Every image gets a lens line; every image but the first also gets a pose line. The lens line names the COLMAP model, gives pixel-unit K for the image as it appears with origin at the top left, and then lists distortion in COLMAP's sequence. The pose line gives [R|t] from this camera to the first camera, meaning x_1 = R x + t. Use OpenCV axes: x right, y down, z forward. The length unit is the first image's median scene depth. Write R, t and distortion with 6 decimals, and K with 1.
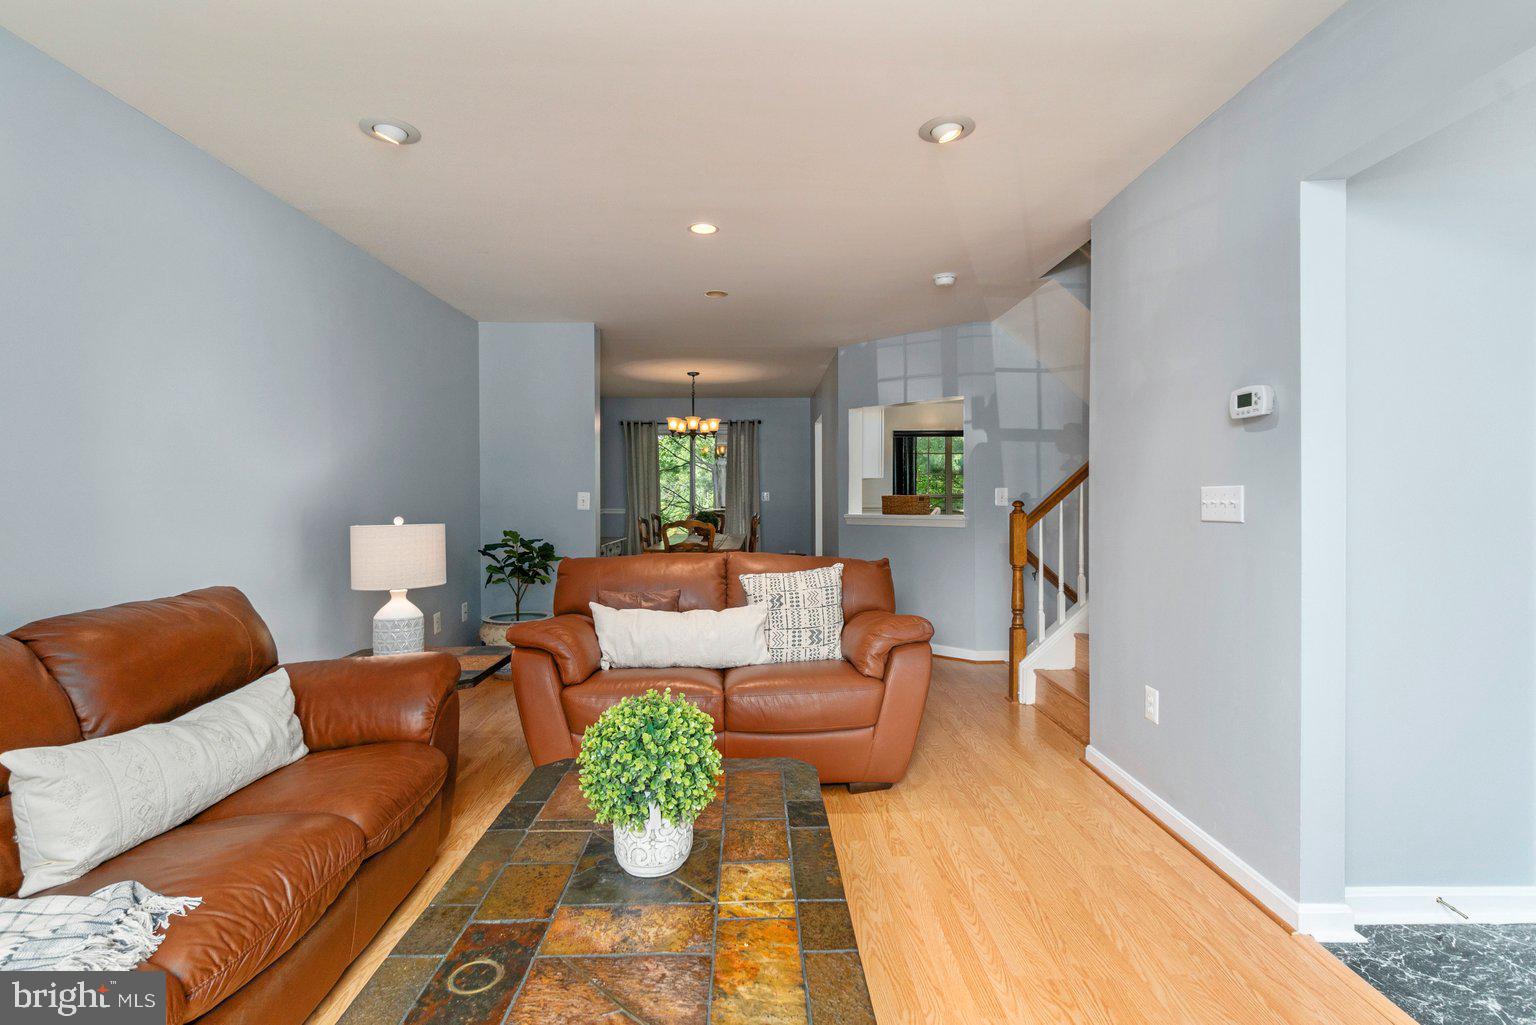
lens RADIAL K [[731.3, 0, 737.7], [0, 731.3, 501.6], [0, 0, 1]] dist [-0.001247, -0.000494]
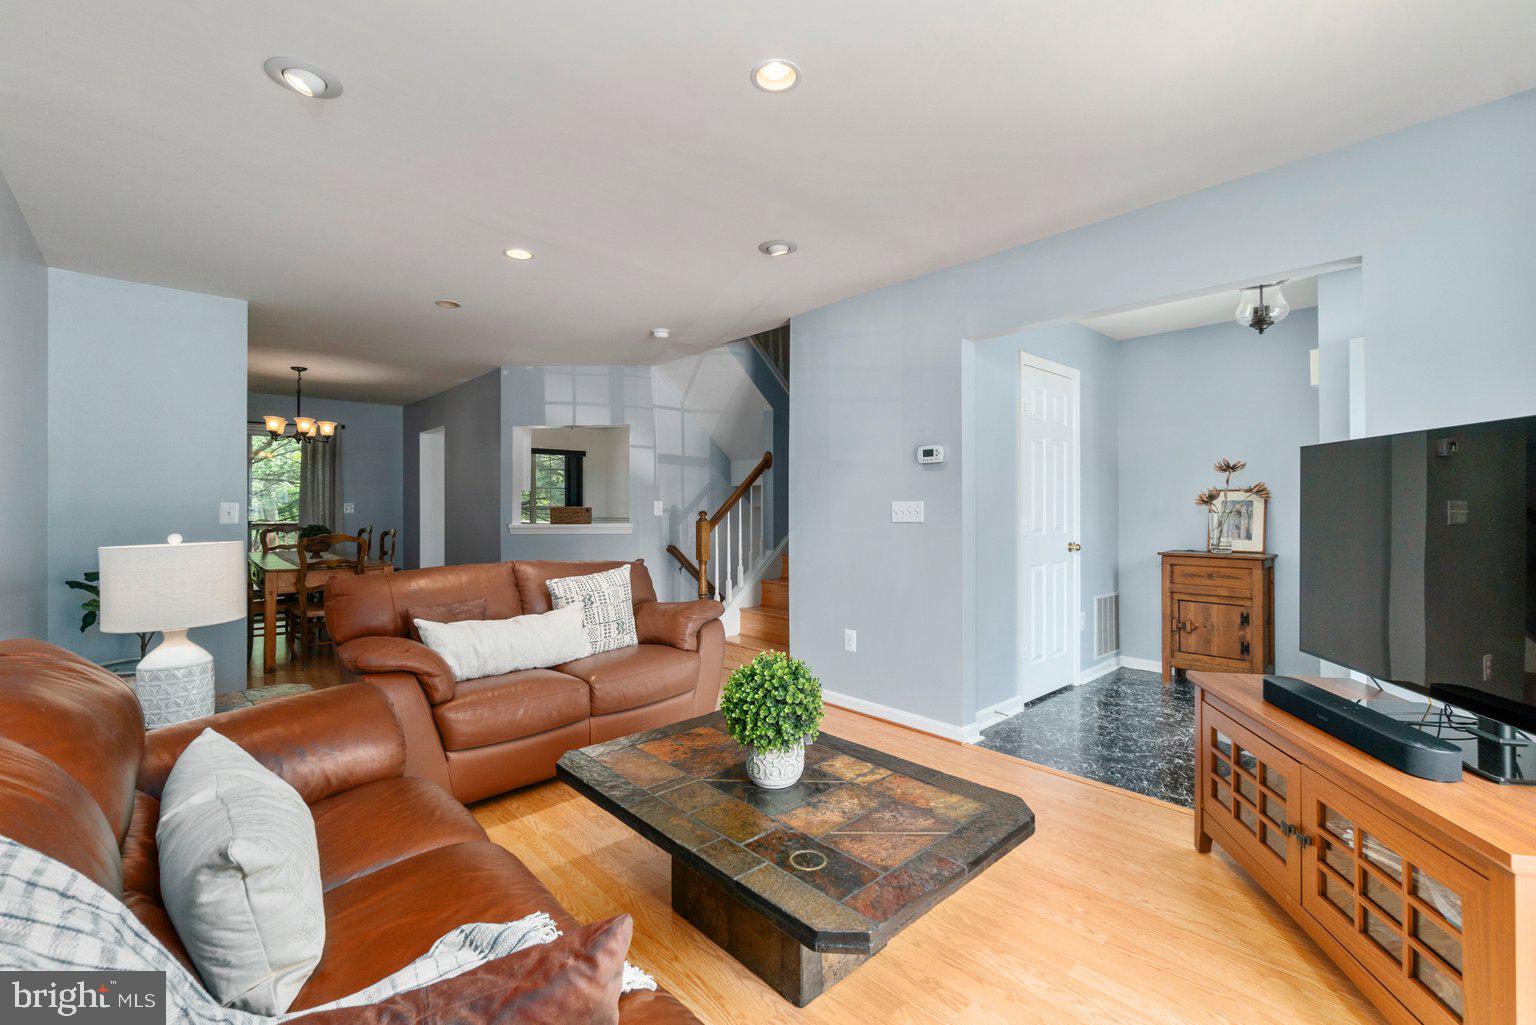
lens RADIAL K [[676.0, 0, 772.1], [0, 676.0, 505.4], [0, 0, 1]] dist [-0.000521, 0.000213]
pose [[0.730055, 0.002868, 0.683383, -0.472554], [0.005030, 0.999942, -0.009569, 0.001015], [-0.683370, 0.010423, 0.729997, 0.044950]]
